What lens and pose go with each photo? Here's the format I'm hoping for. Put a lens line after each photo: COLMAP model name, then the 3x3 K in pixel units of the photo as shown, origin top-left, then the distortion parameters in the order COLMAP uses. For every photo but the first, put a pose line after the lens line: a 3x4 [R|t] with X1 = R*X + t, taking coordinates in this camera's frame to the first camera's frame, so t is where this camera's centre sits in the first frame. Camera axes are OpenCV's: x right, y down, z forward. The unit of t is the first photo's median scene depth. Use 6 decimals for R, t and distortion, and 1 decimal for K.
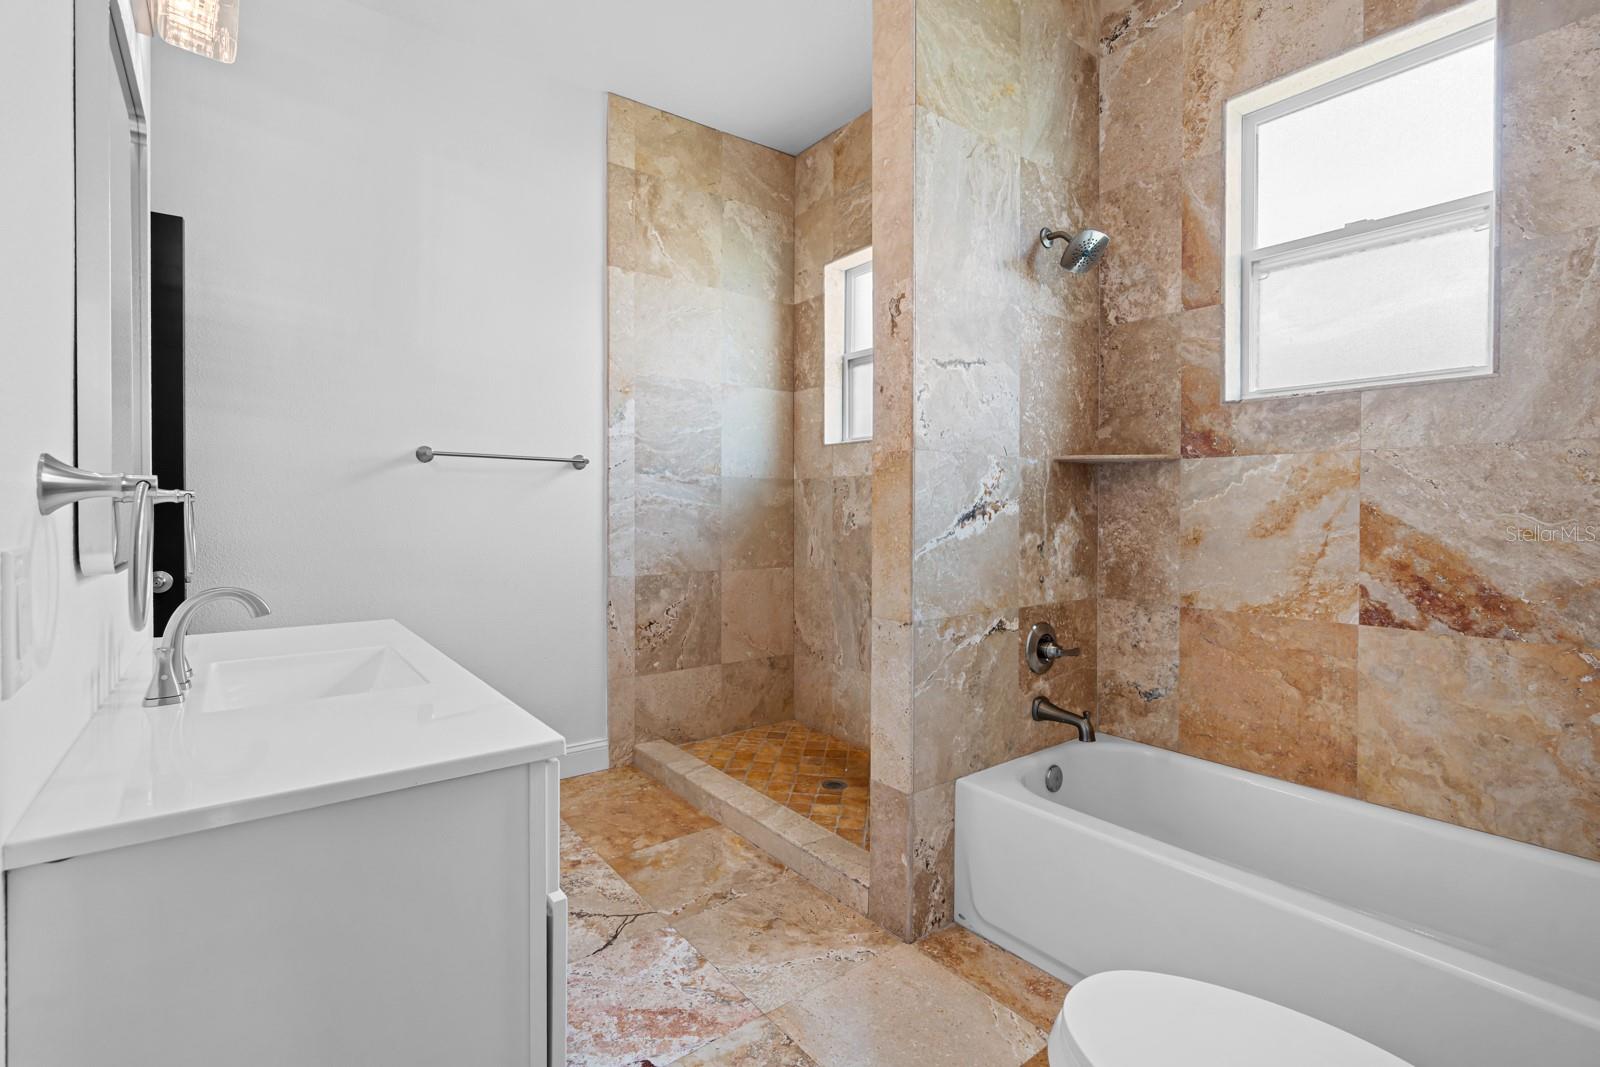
lens RADIAL K [[722.2, 0, 797.4], [0, 722.2, 516.1], [0, 0, 1]] dist [-0.013699, 0.006313]
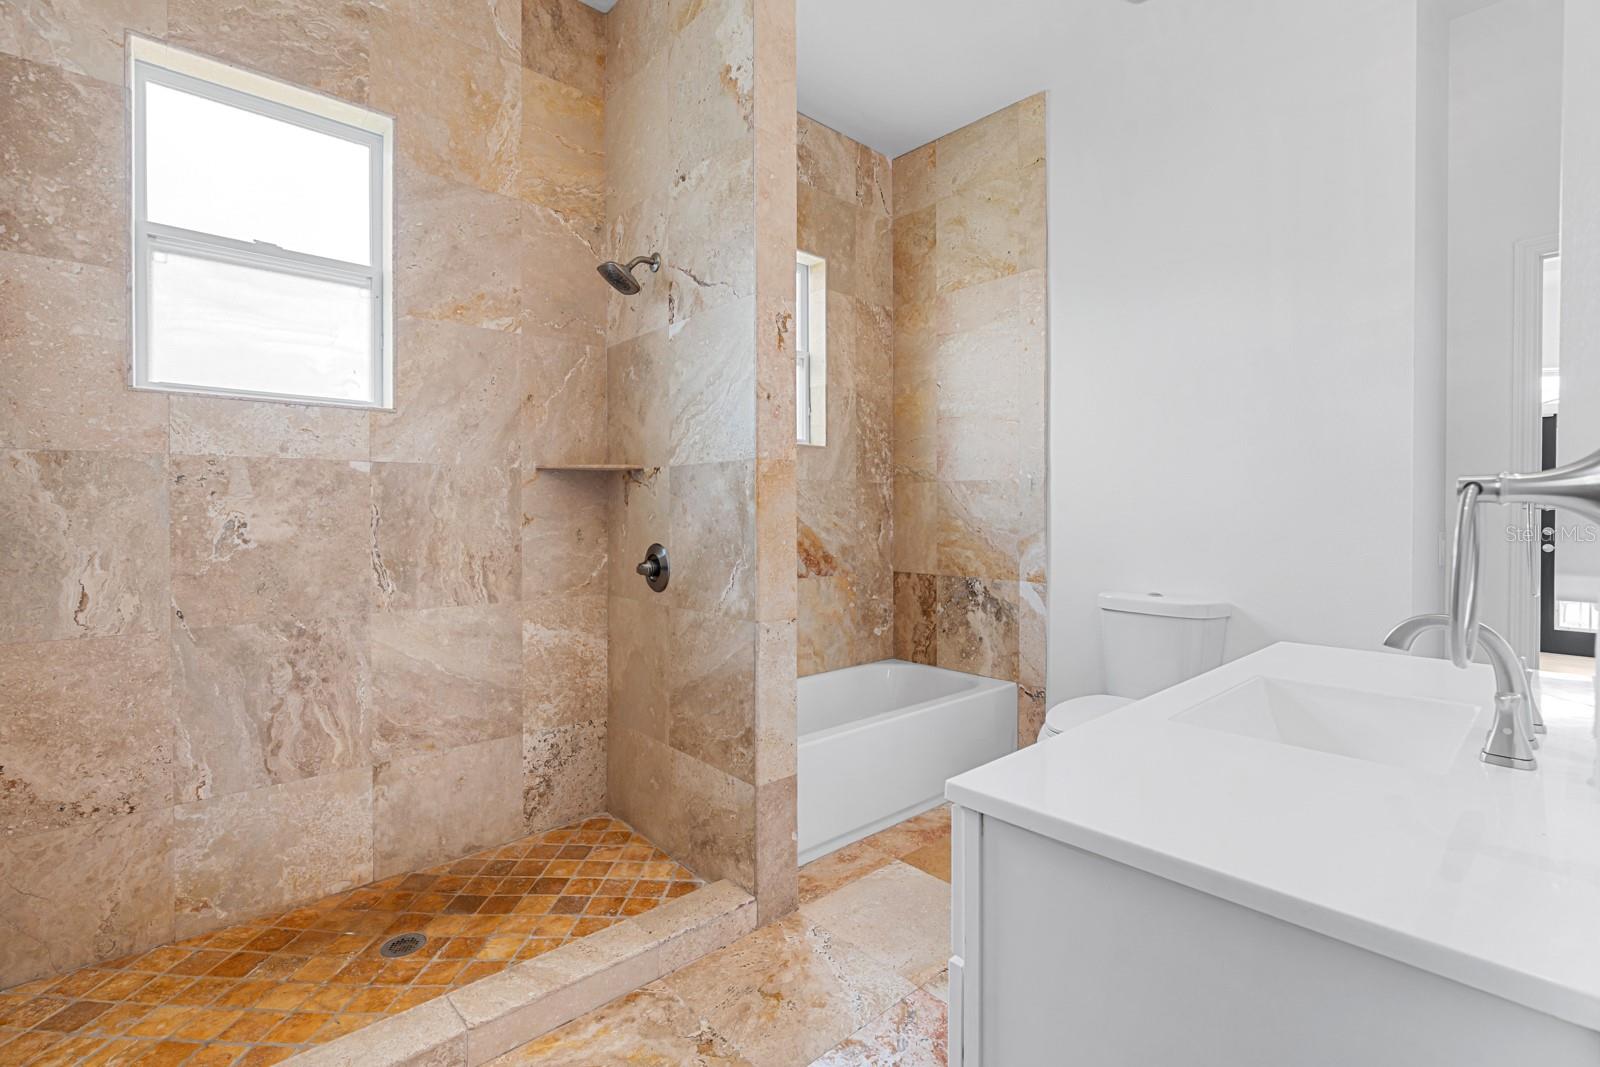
lens RADIAL K [[722.2, 0, 797.4], [0, 722.2, 516.1], [0, 0, 1]] dist [-0.013699, 0.006313]
pose [[-0.068409, -0.007003, 0.997633, -0.904153], [0.009870, 0.999922, 0.007696, -0.014081], [-0.997609, 0.010373, -0.068335, 1.030449]]
